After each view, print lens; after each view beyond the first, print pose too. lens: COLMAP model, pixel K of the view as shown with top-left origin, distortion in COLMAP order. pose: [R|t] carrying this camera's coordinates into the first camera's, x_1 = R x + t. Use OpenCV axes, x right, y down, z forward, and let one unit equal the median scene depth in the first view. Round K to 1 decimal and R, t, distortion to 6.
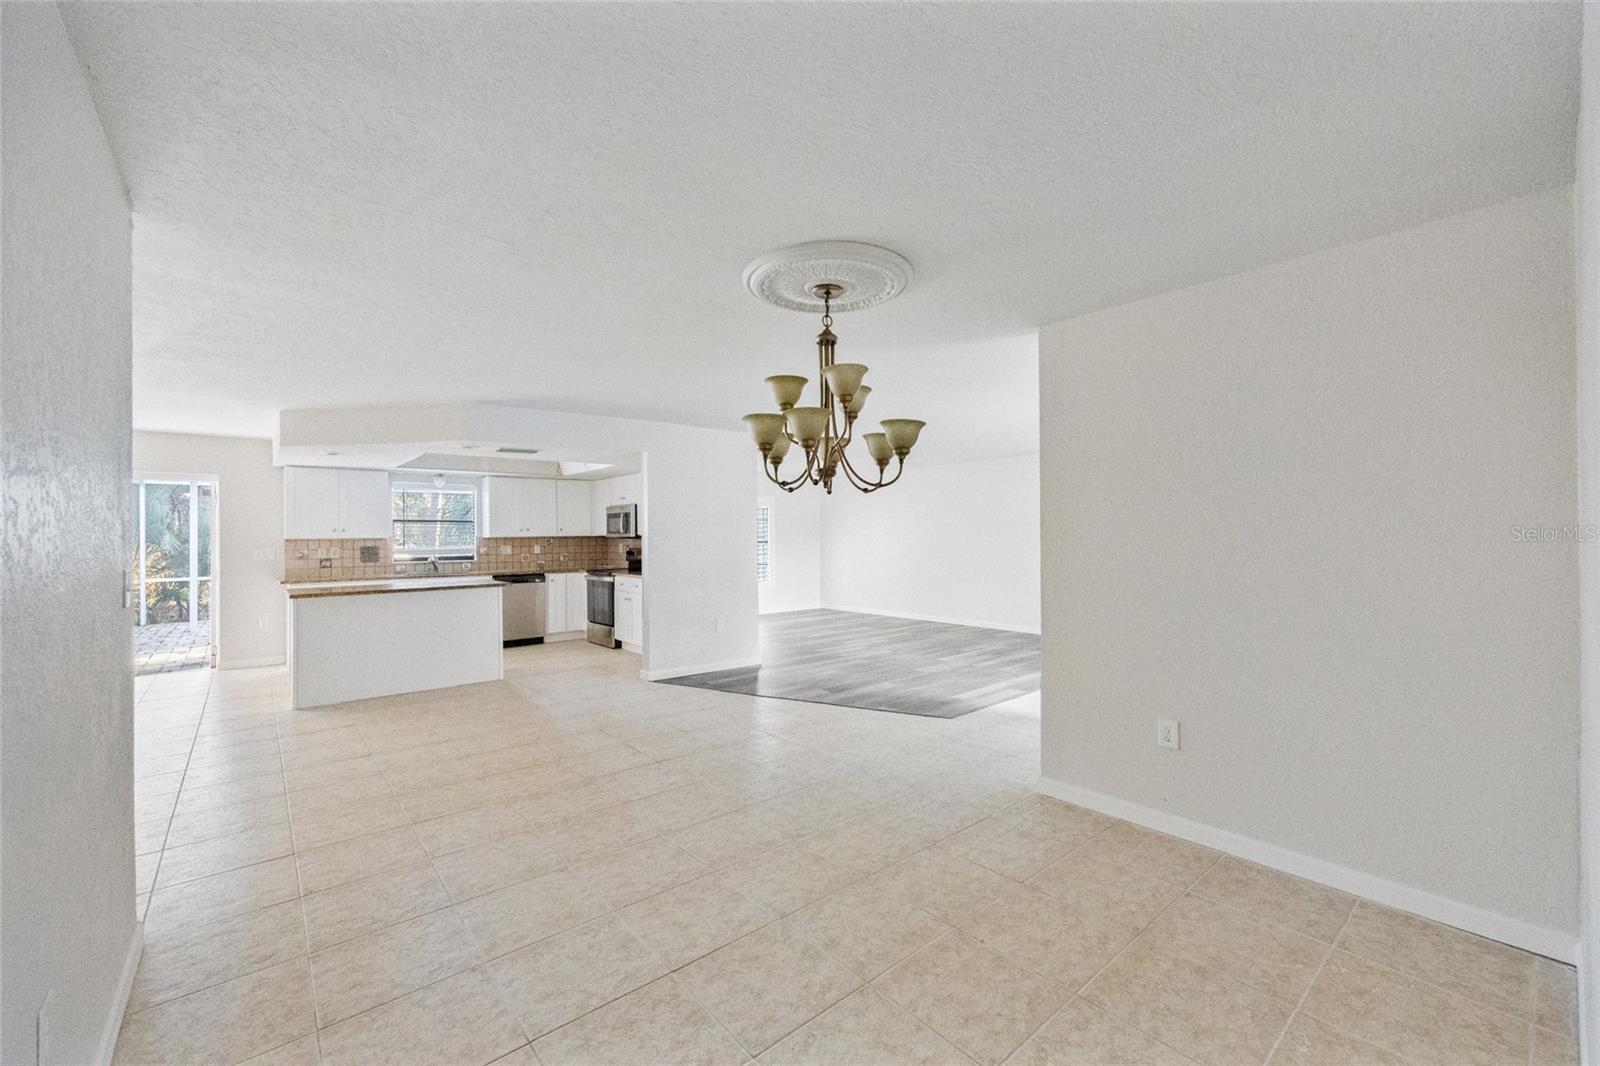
lens RADIAL K [[626.7, 0, 800.0], [0, 626.7, 533.0], [0, 0, 1]] dist [-0.000062, -0.000055]
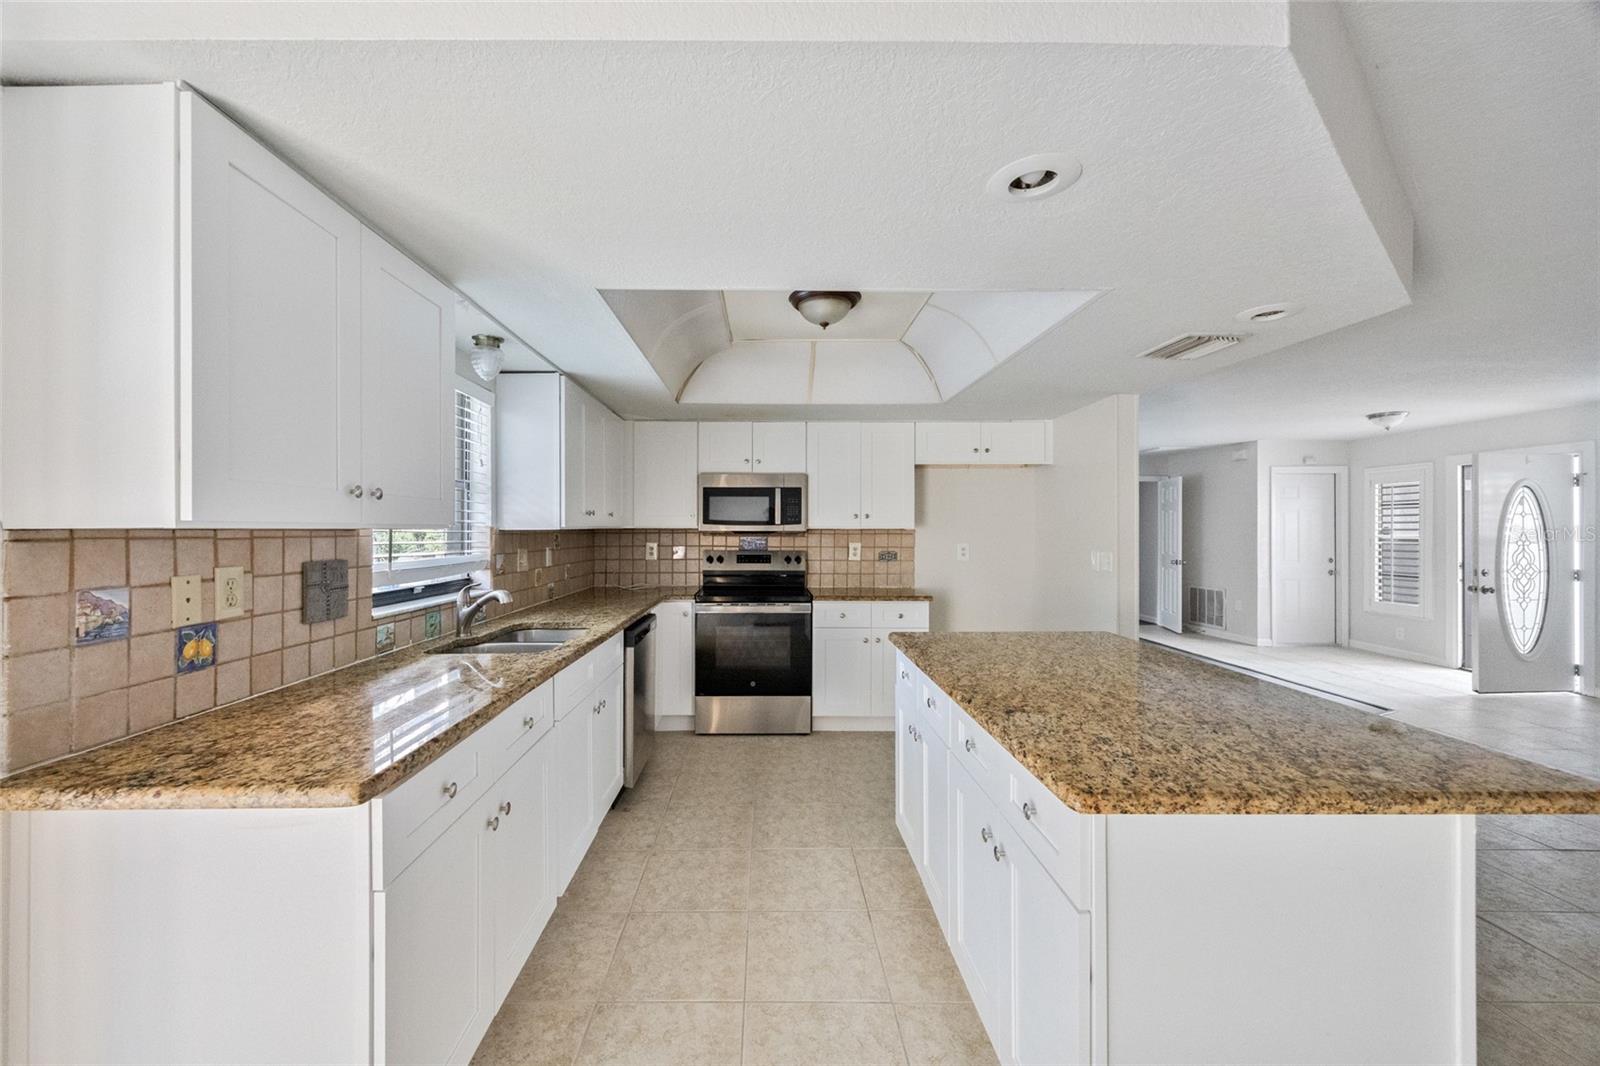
lens RADIAL K [[626.7, 0, 800.0], [0, 626.7, 533.0], [0, 0, 1]] dist [-0.000062, -0.000055]
pose [[0.592317, 0.007069, 0.805674, -0.714459], [-0.012422, 0.999923, 0.000359, 0.007493], [-0.805609, -0.010221, 0.592360, 0.640188]]
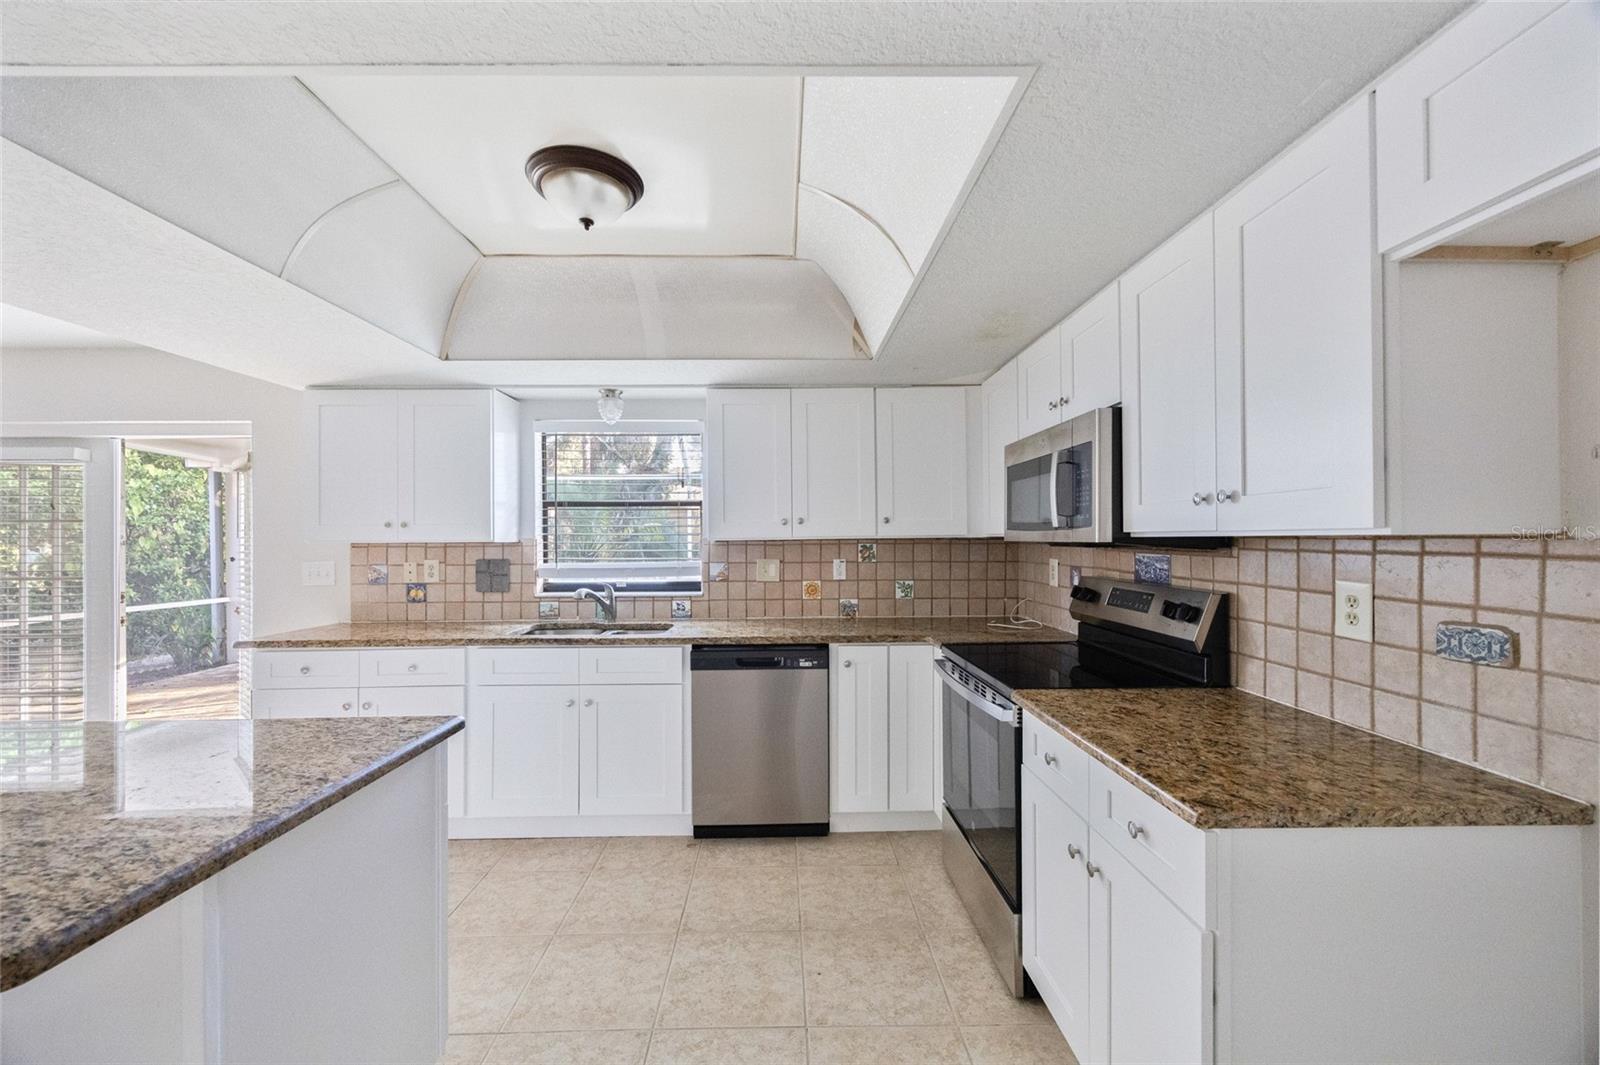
lens RADIAL K [[626.7, 0, 800.0], [0, 626.7, 532.5], [0, 0, 1]] dist [-0.000062, -0.000055]
pose [[0.782996, -0.002585, -0.622021, -0.201380], [0.002065, 0.999997, -0.001556, 0.002748], [0.622023, -0.000066, 0.782999, 0.715467]]
